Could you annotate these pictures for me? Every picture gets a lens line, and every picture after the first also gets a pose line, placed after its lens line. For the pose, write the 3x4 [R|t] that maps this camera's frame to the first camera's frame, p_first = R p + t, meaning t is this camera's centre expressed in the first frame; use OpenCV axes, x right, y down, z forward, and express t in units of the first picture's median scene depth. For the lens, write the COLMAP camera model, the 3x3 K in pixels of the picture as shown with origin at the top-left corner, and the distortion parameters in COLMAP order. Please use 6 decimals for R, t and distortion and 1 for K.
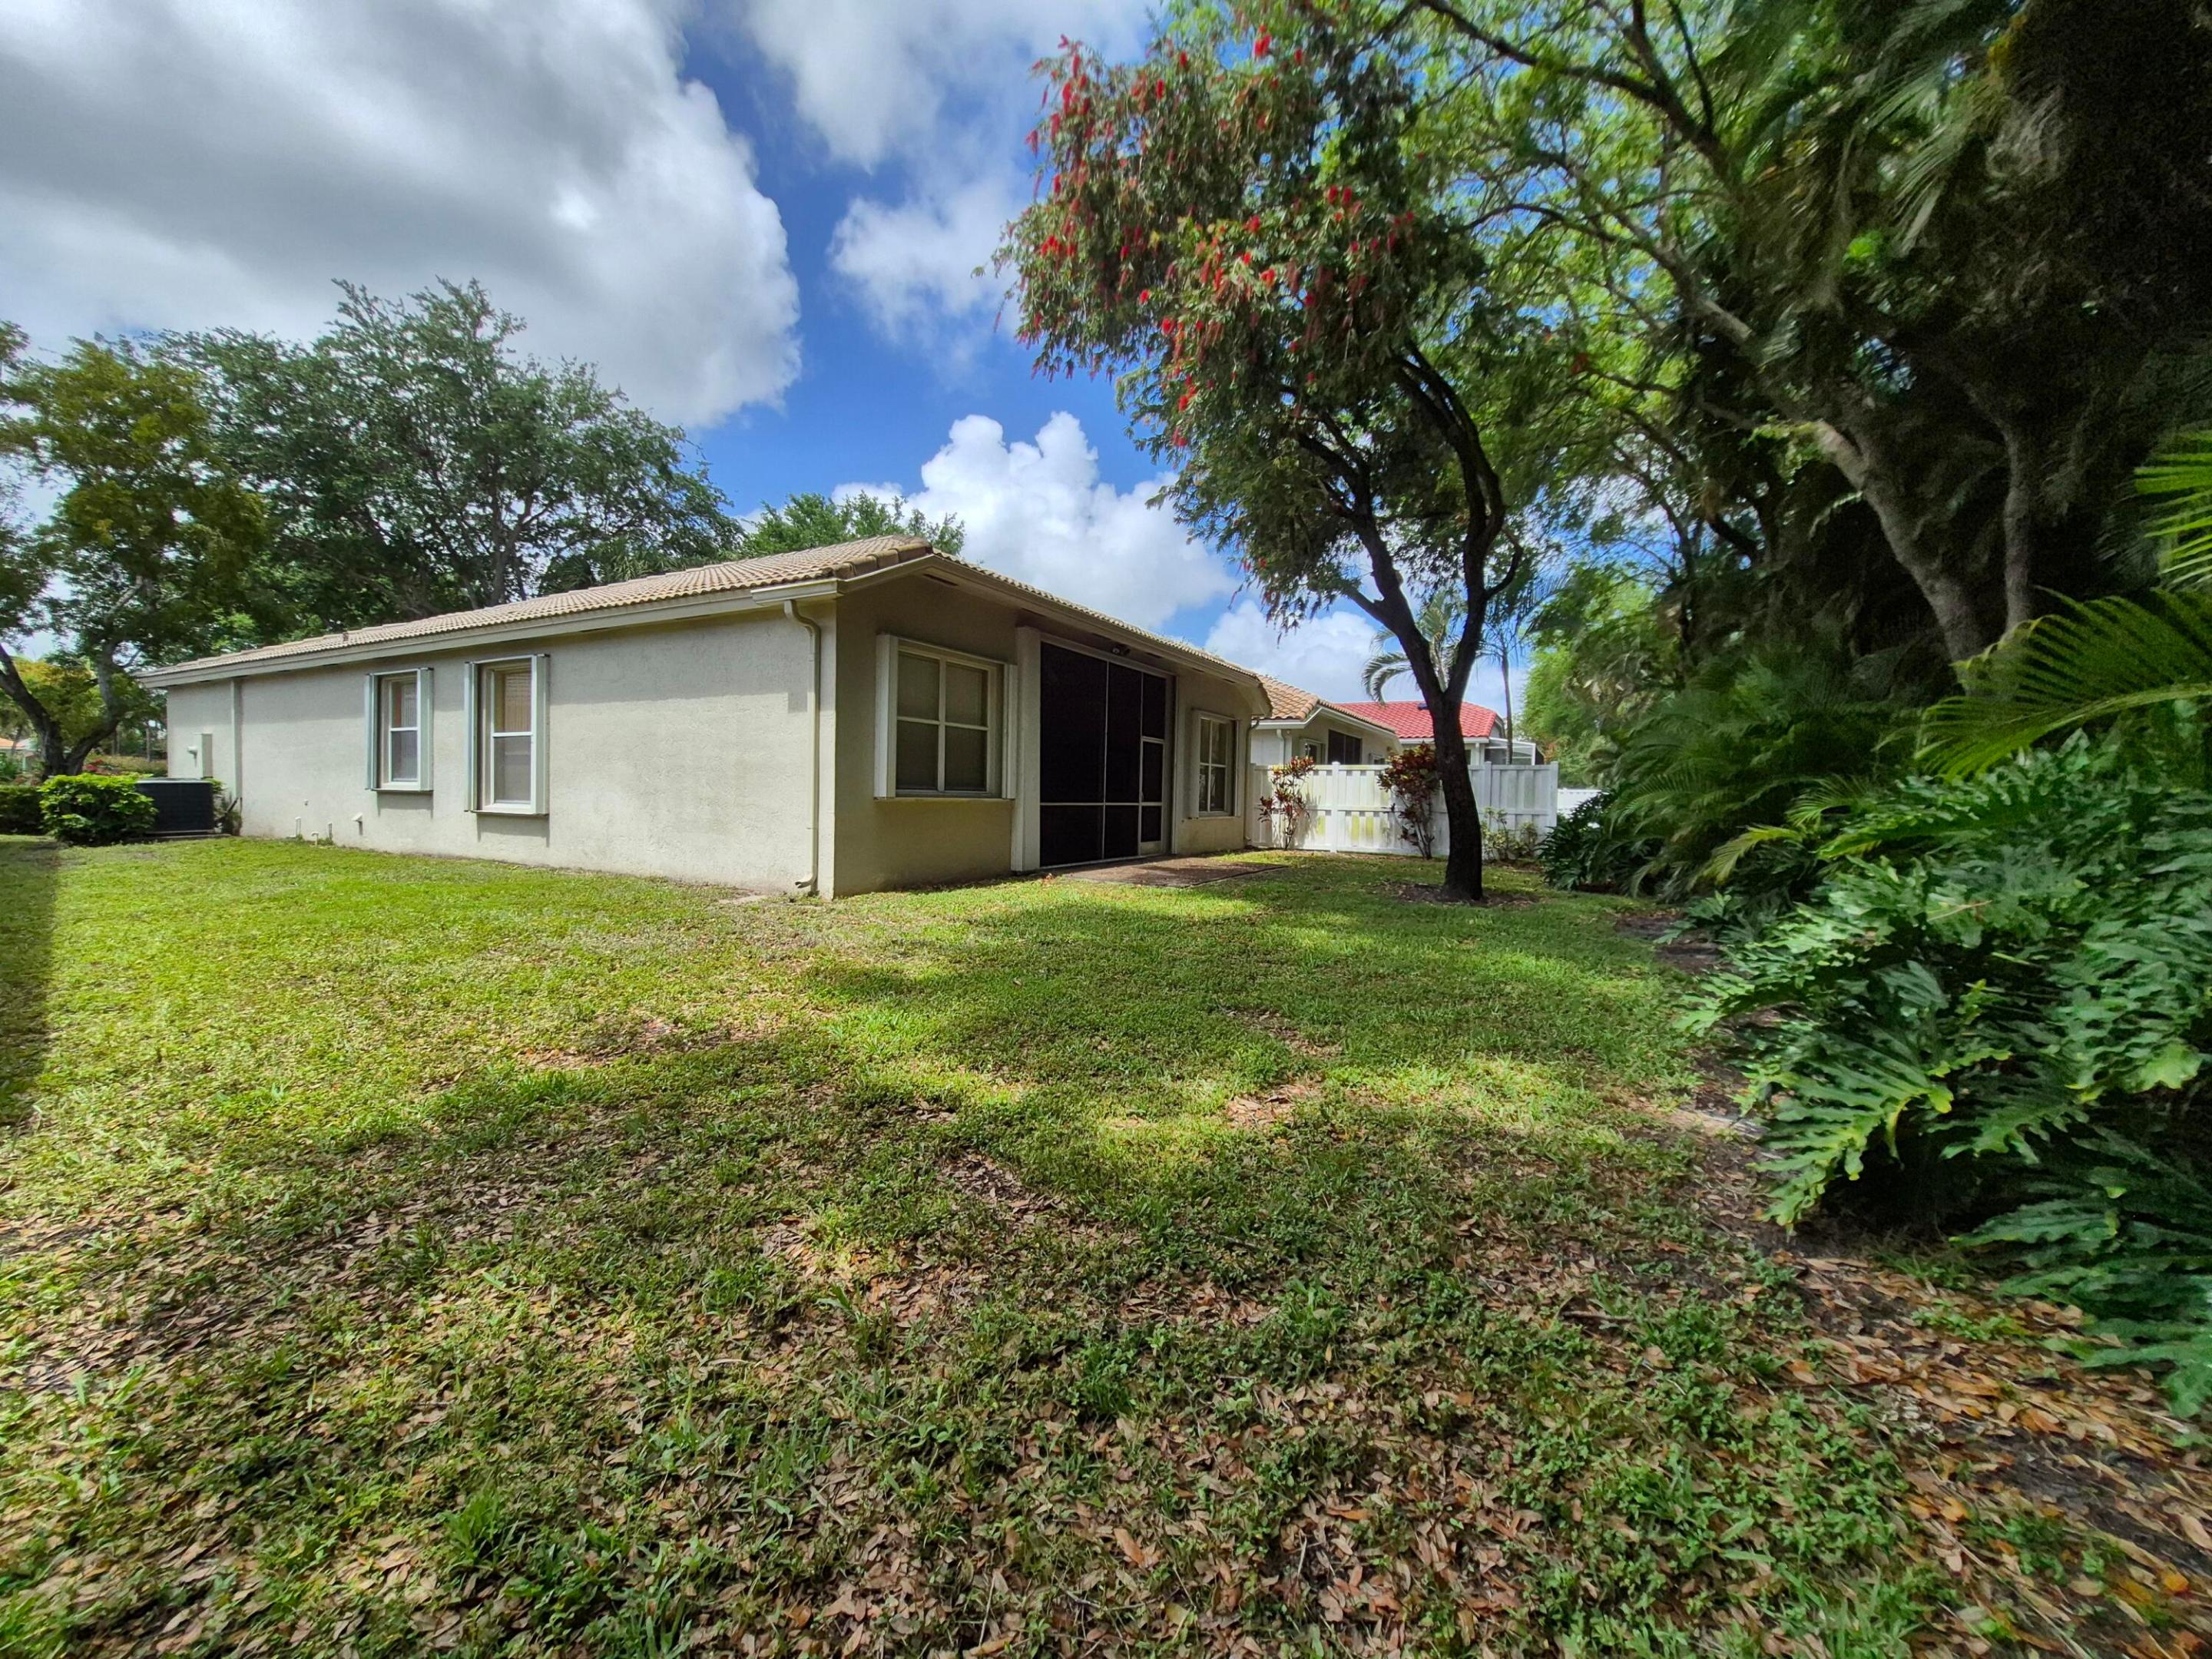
lens RADIAL K [[867.0, 0, 1104.4], [0, 867.0, 818.9], [0, 0, 1]] dist [0.003167, -0.000377]
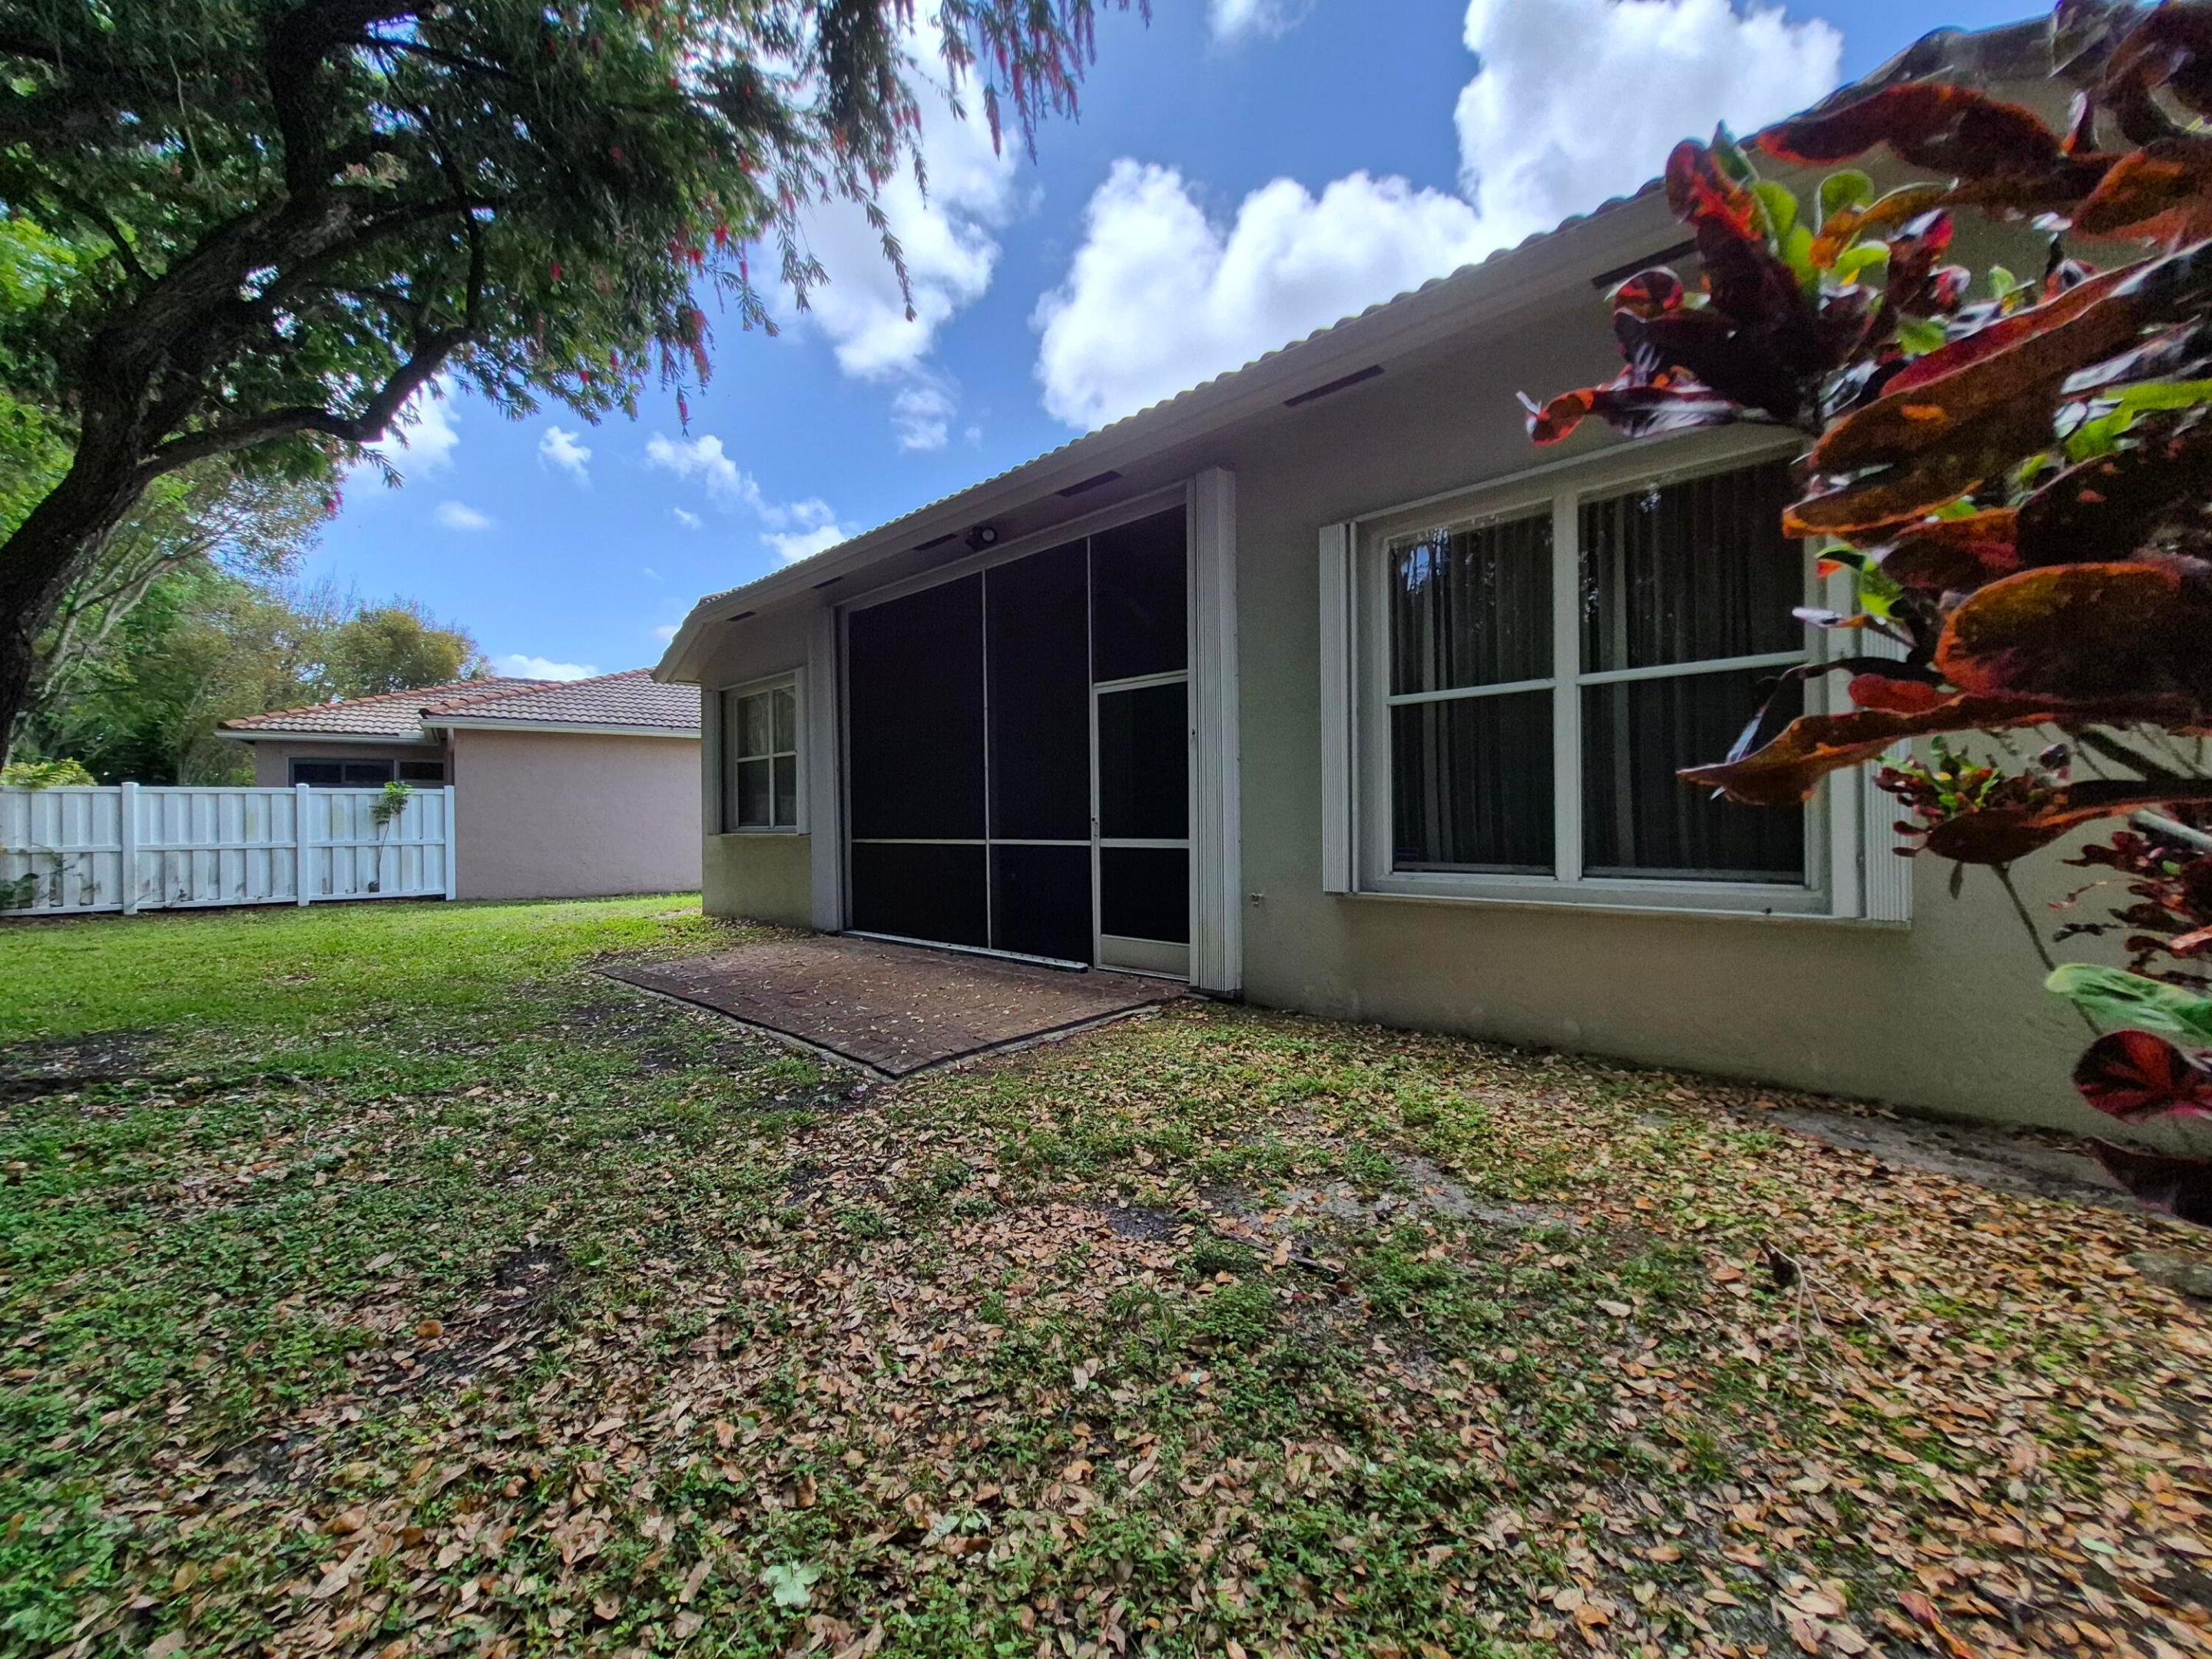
lens RADIAL K [[867.0, 0, 1104.4], [0, 867.0, 818.9], [0, 0, 1]] dist [0.003167, -0.000377]
pose [[-0.246486, -0.013755, -0.969049, 0.464289], [-0.013051, 0.999856, -0.010872, -0.025139], [0.969059, 0.009968, -0.246630, 1.140650]]
